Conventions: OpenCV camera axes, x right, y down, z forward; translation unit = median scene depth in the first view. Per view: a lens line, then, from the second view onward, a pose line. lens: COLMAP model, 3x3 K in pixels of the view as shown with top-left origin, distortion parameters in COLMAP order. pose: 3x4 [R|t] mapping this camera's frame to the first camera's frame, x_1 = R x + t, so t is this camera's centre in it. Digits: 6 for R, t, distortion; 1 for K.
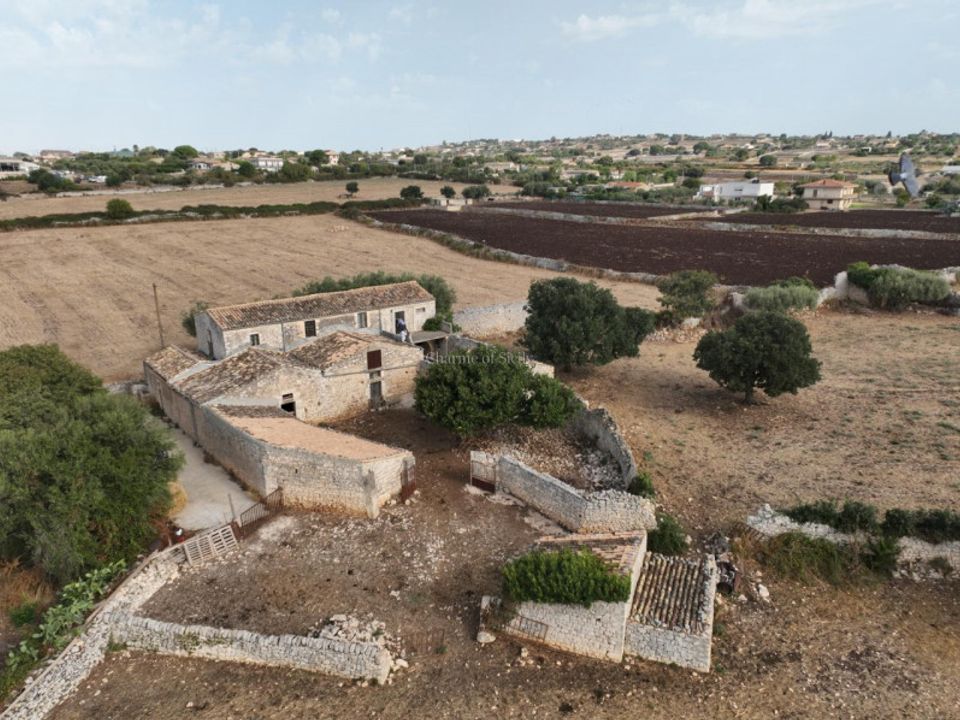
lens RADIAL K [[675.0, 0, 480.0], [0, 675.0, 360.0], [0, 0, 1]] dist [0.005648, 0.010473]
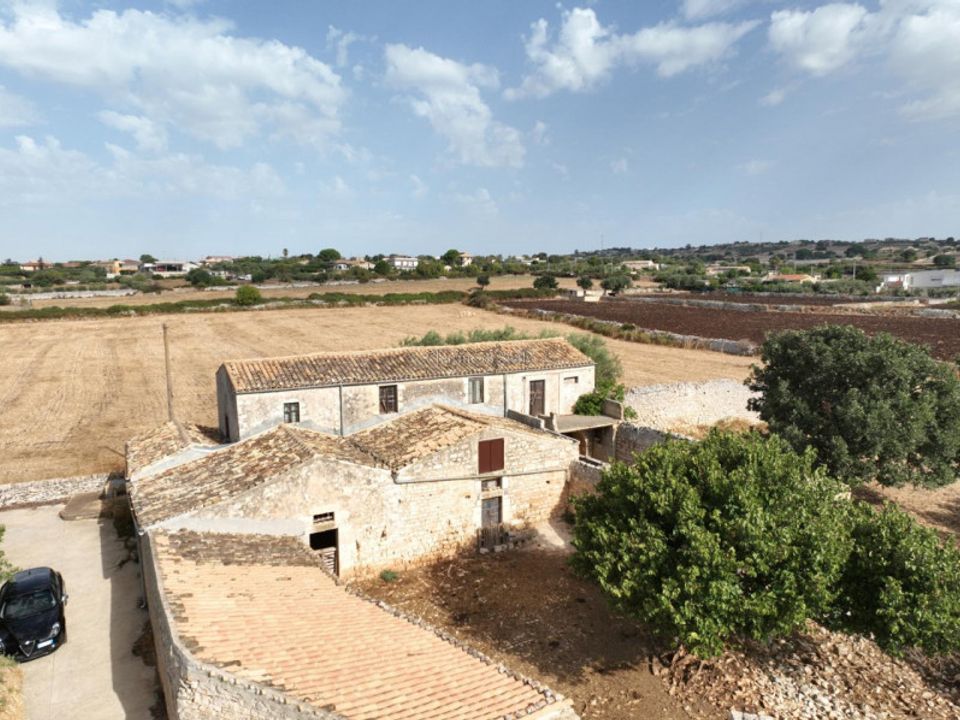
lens RADIAL K [[675.0, 0, 480.0], [0, 675.0, 360.0], [0, 0, 1]] dist [0.005648, 0.010473]
pose [[0.982168, 0.019319, -0.187008, -0.018808], [-0.048321, 0.987230, -0.151796, 0.001789], [0.181687, 0.158126, 0.970560, 0.132177]]
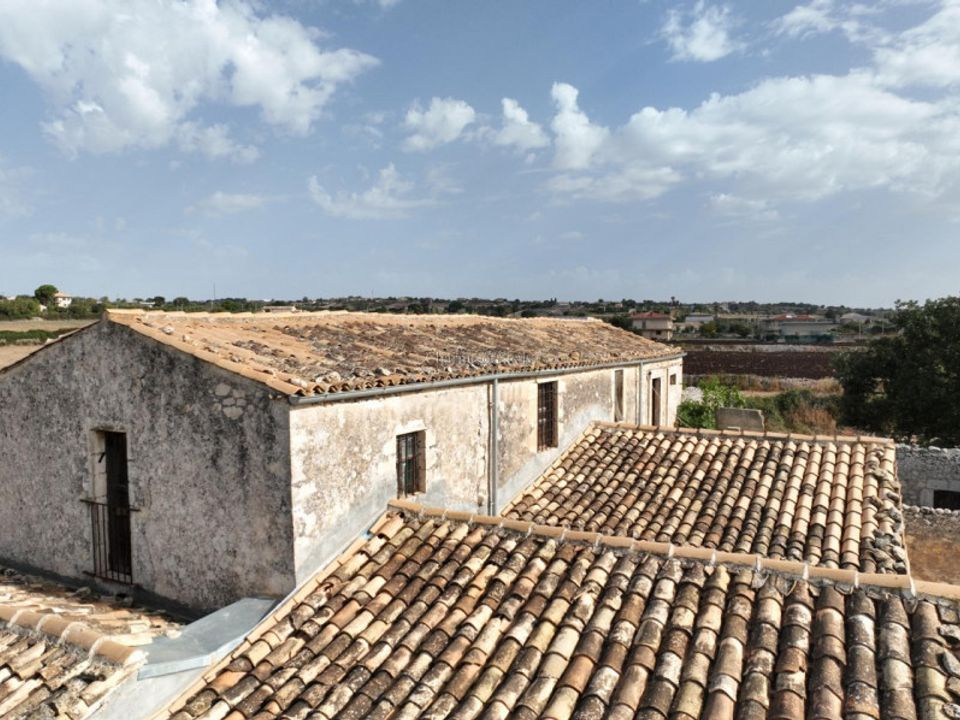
lens RADIAL K [[675.0, 0, 480.0], [0, 675.0, 360.0], [0, 0, 1]] dist [0.005648, 0.010473]
pose [[0.932273, -0.009814, 0.361622, -0.111053], [0.094014, 0.971857, -0.215997, -0.004553], [-0.349325, 0.235366, 0.906959, 0.237979]]
